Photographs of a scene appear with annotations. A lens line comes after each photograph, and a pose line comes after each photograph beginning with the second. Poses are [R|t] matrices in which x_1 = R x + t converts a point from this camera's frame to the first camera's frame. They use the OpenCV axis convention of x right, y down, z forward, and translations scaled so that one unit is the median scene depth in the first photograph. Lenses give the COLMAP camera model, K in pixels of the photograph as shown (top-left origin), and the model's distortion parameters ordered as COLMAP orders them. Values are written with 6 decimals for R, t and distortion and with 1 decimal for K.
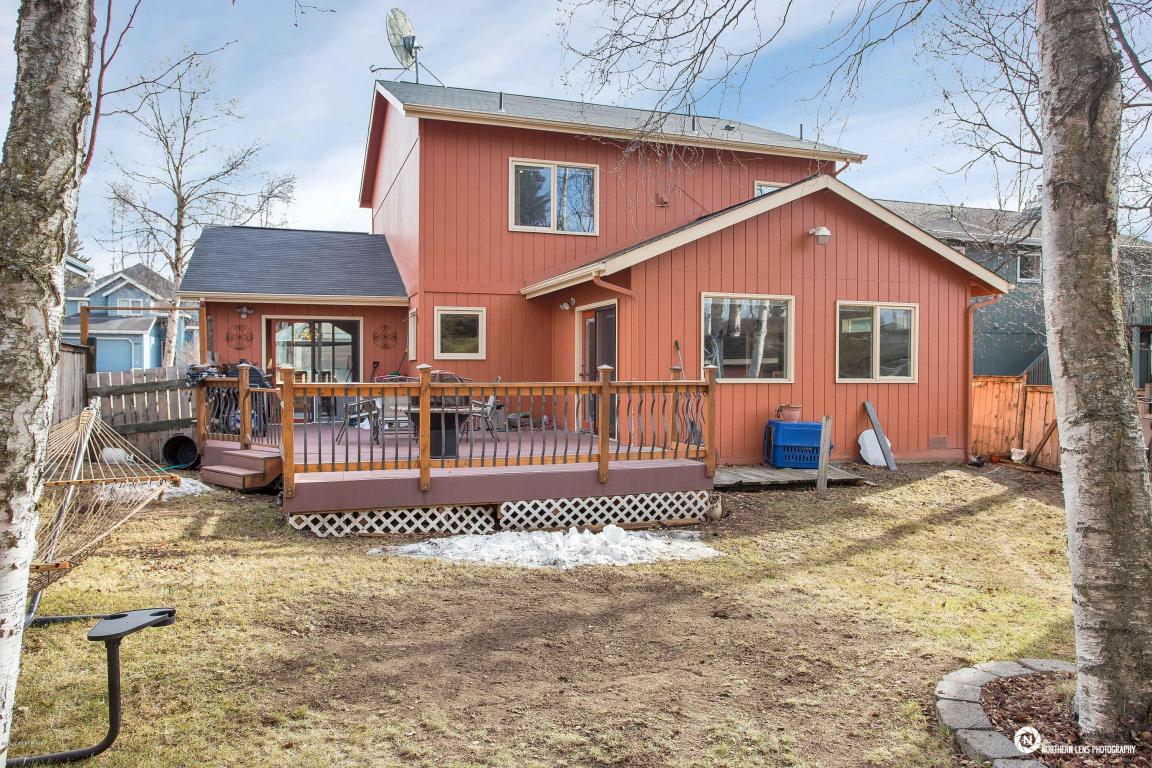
lens RADIAL K [[817.9, 0, 577.8], [0, 817.9, 387.8], [0, 0, 1]] dist [-0.000271, 0.019119]
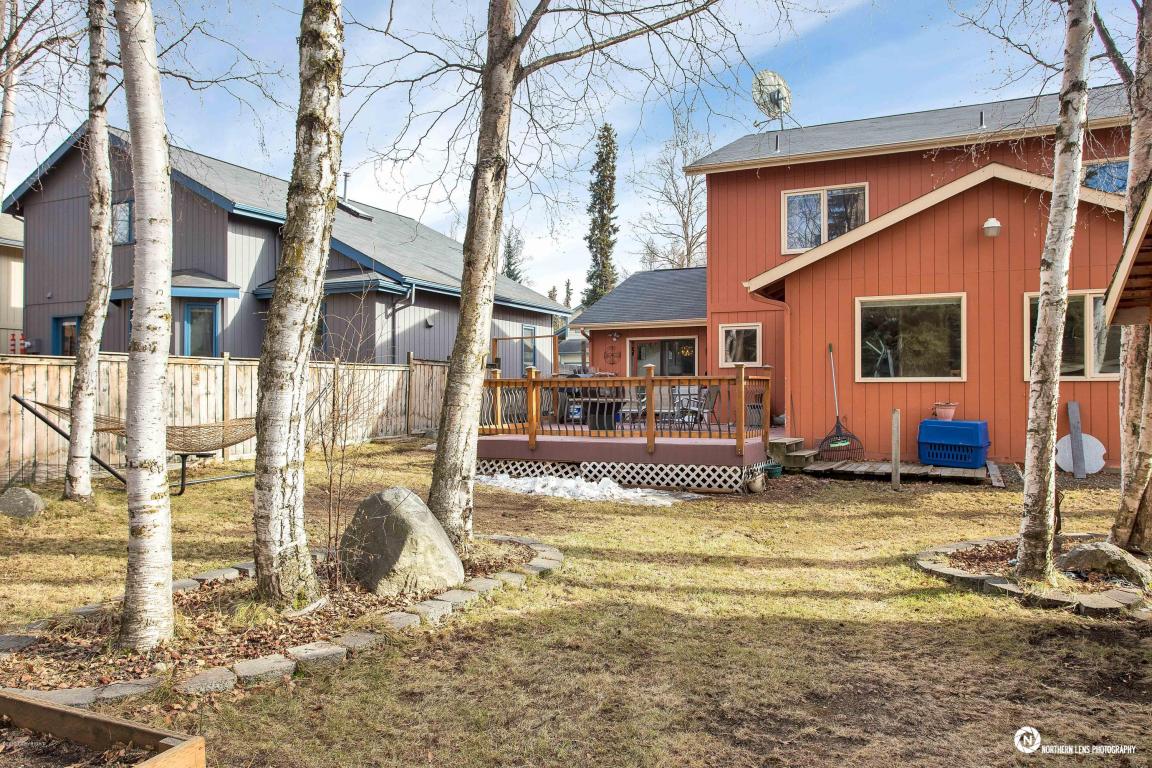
lens RADIAL K [[817.9, 0, 579.8], [0, 817.9, 381.9], [0, 0, 1]] dist [-0.000271, 0.019119]
pose [[0.720969, -0.011491, -0.692872, 0.729319], [-0.011615, 0.999522, -0.028663, 0.033634], [0.692870, 0.028713, 0.720491, -0.029635]]
